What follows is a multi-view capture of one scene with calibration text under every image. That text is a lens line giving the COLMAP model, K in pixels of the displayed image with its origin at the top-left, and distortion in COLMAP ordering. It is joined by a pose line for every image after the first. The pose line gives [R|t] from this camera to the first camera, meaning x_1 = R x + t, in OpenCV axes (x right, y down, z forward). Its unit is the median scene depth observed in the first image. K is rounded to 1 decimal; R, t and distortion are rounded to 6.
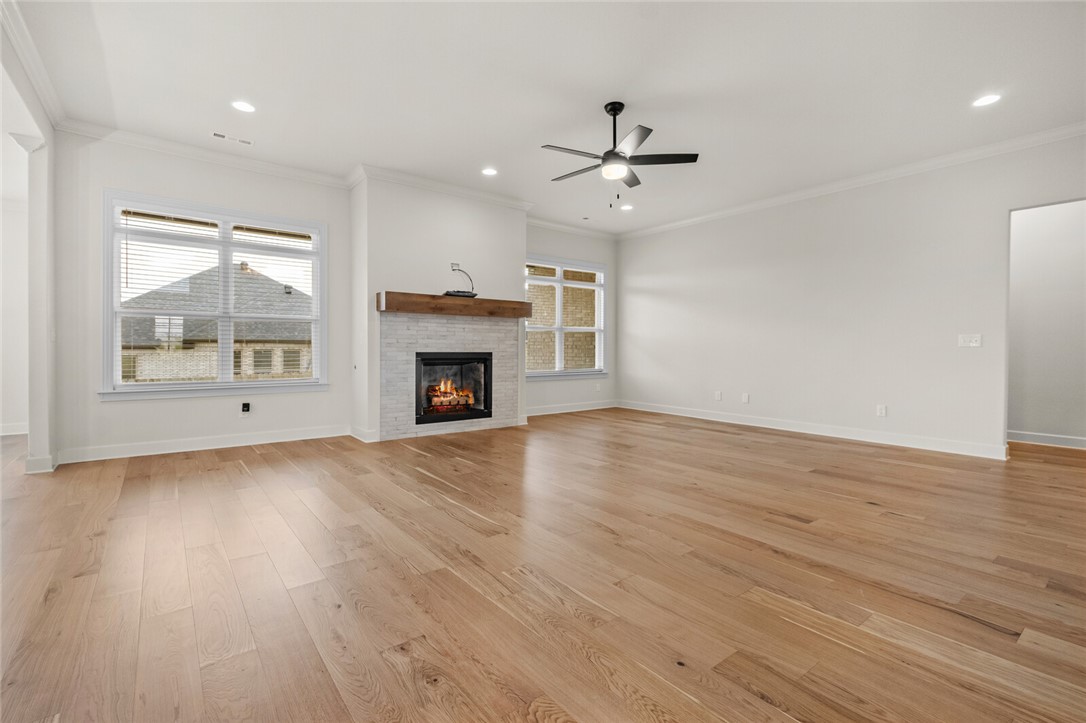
lens RADIAL K [[492.3, 0, 545.7], [0, 492.3, 352.6], [0, 0, 1]] dist [0.000499, -0.003072]
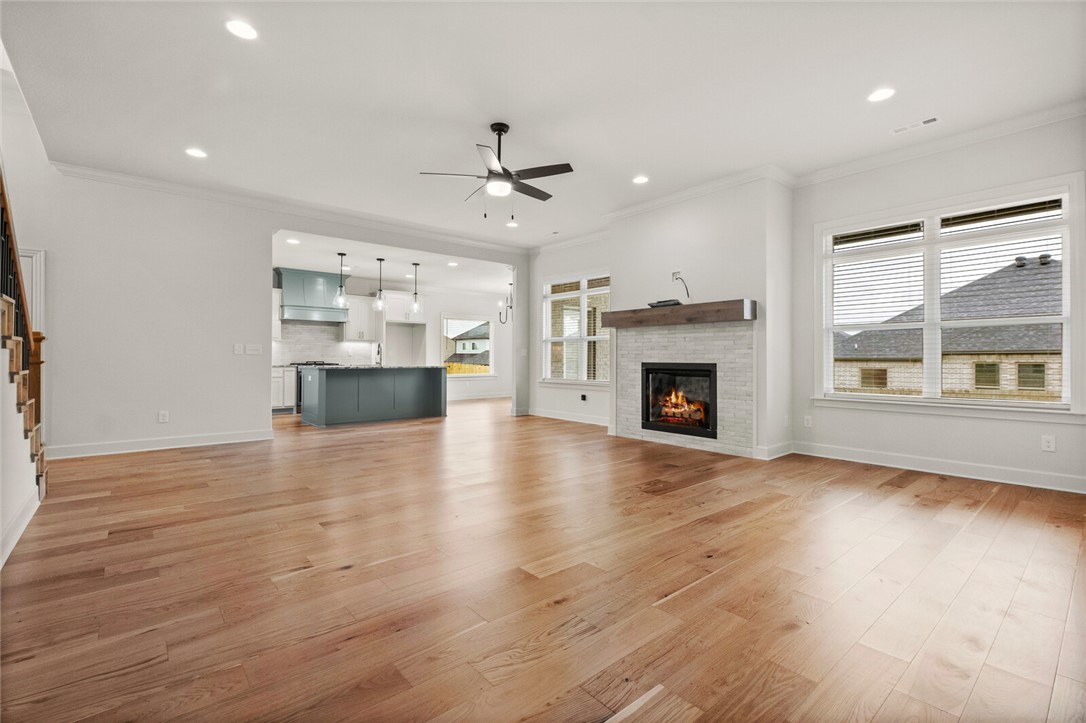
lens RADIAL K [[492.3, 0, 541.3], [0, 492.3, 361.8], [0, 0, 1]] dist [0.000499, -0.003072]
pose [[0.032025, 0.003101, -0.999482, 0.781688], [-0.011023, 0.999935, 0.002749, -0.002789], [0.999426, 0.010929, 0.032057, 0.703743]]
